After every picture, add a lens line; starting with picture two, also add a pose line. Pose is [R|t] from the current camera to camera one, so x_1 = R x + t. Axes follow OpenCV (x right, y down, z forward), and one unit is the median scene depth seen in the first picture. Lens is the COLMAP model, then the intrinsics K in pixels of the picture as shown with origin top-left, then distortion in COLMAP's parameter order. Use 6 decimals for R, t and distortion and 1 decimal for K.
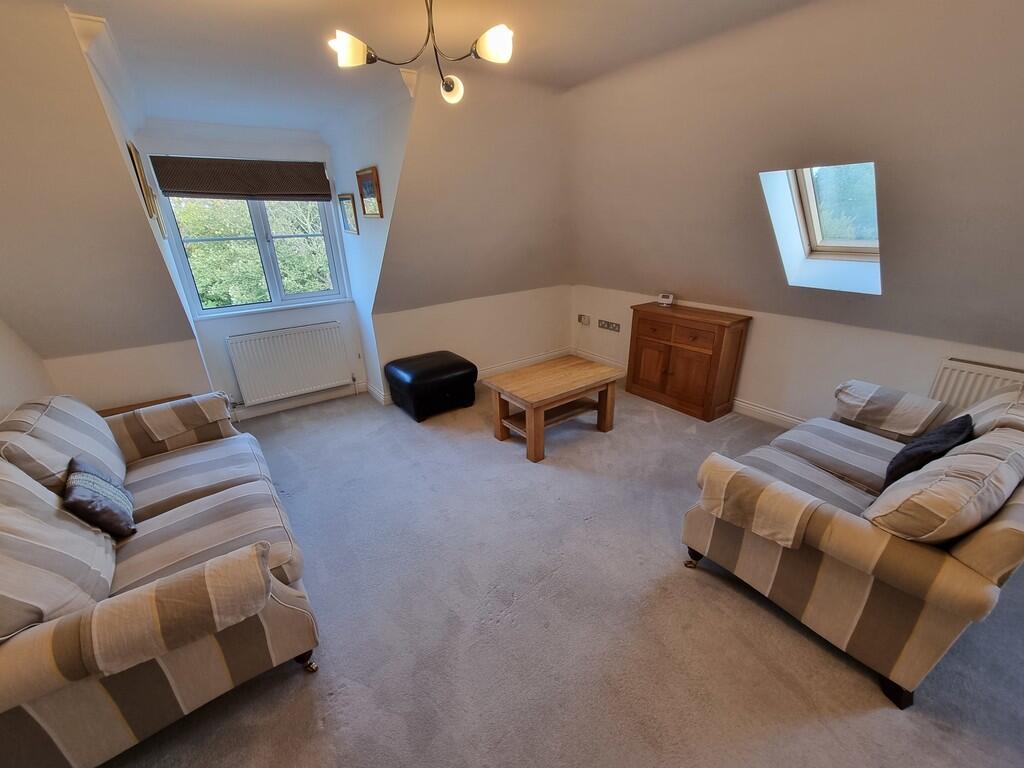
lens RADIAL K [[421.8, 0, 503.8], [0, 421.8, 392.2], [0, 0, 1]] dist [-0.007029, 0.001156]
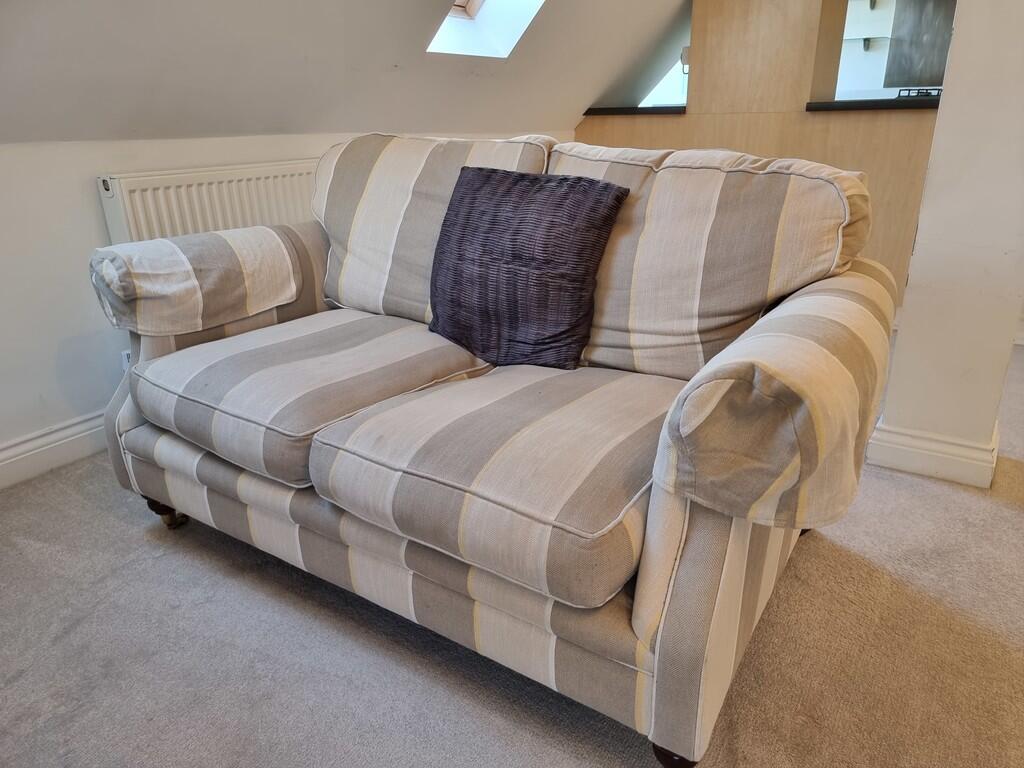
lens RADIAL K [[707.8, 0, 515.3], [0, 707.8, 378.8], [0, 0, 1]] dist [0.065098, -0.015332]
pose [[-0.383698, -0.292659, 0.875858, 0.109664], [0.376134, 0.816684, 0.437664, -0.076679], [-0.843385, 0.497371, -0.203281, 0.890398]]
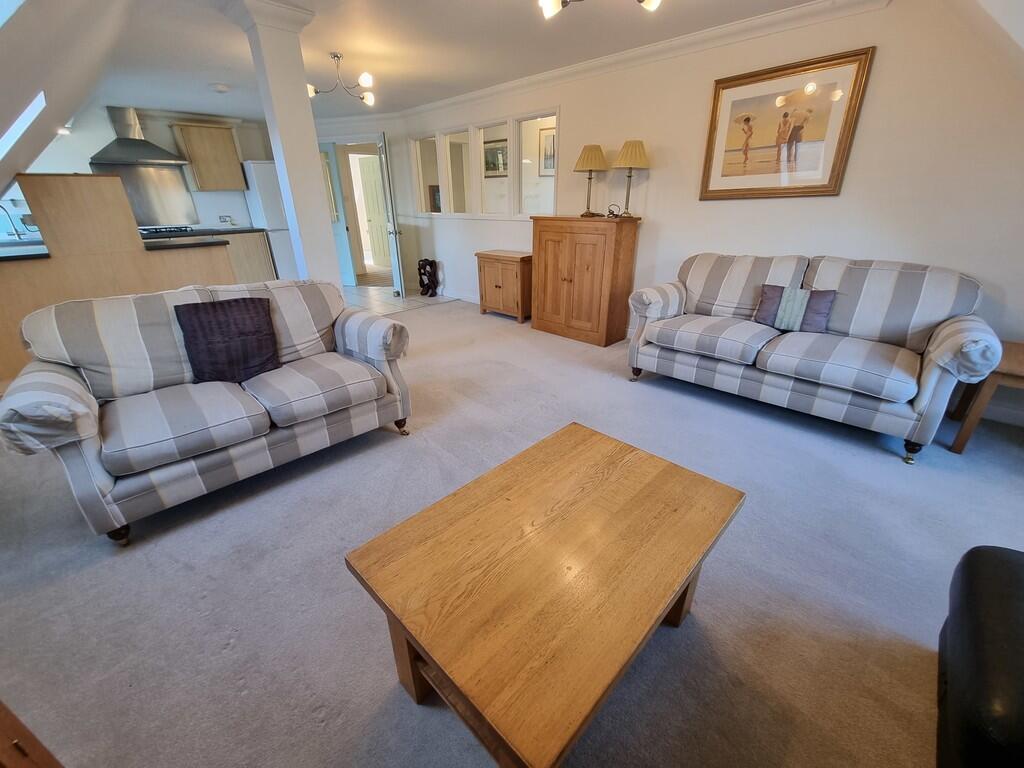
lens RADIAL K [[421.8, 0, 516.3], [0, 421.8, 388.3], [0, 0, 1]] dist [-0.007029, 0.001156]
pose [[-0.981280, 0.113560, -0.155542, 0.246560], [-0.035619, 0.686702, 0.726066, -0.462307], [0.189263, 0.718014, -0.669802, 1.471028]]
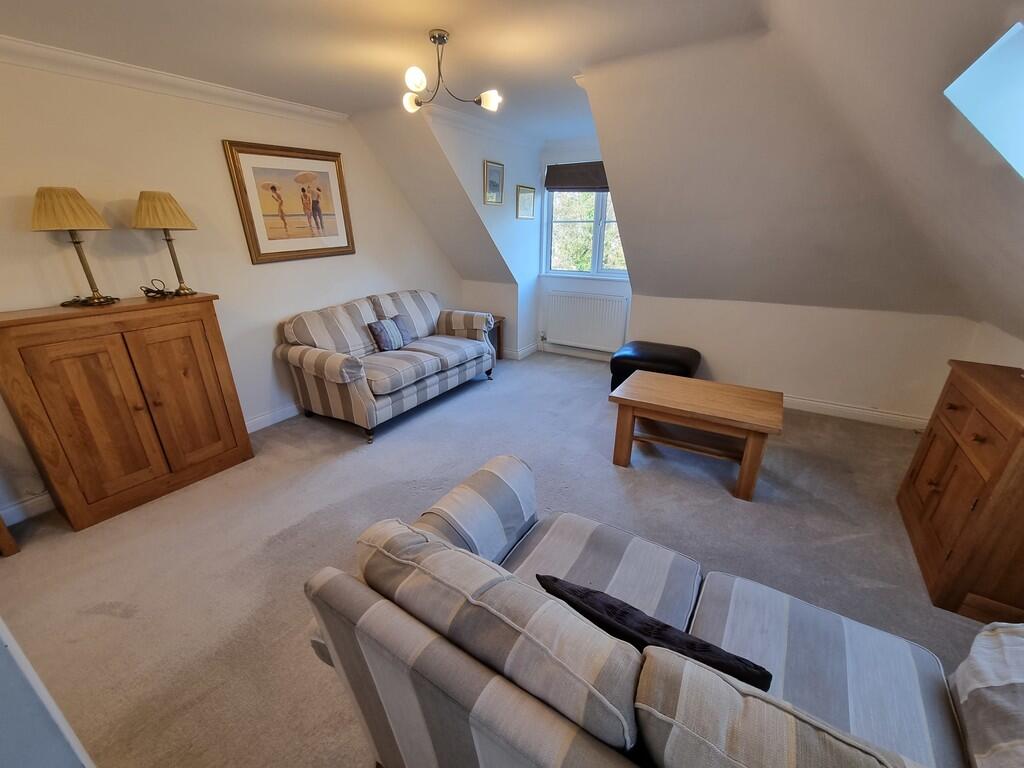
lens RADIAL K [[421.8, 0, 514.7], [0, 421.8, 392.6], [0, 0, 1]] dist [-0.007029, 0.001156]
pose [[0.391354, 0.361235, -0.846375, 0.875487], [-0.355572, 0.907661, 0.222979, -0.129216], [0.848770, 0.213683, 0.483662, 0.395229]]
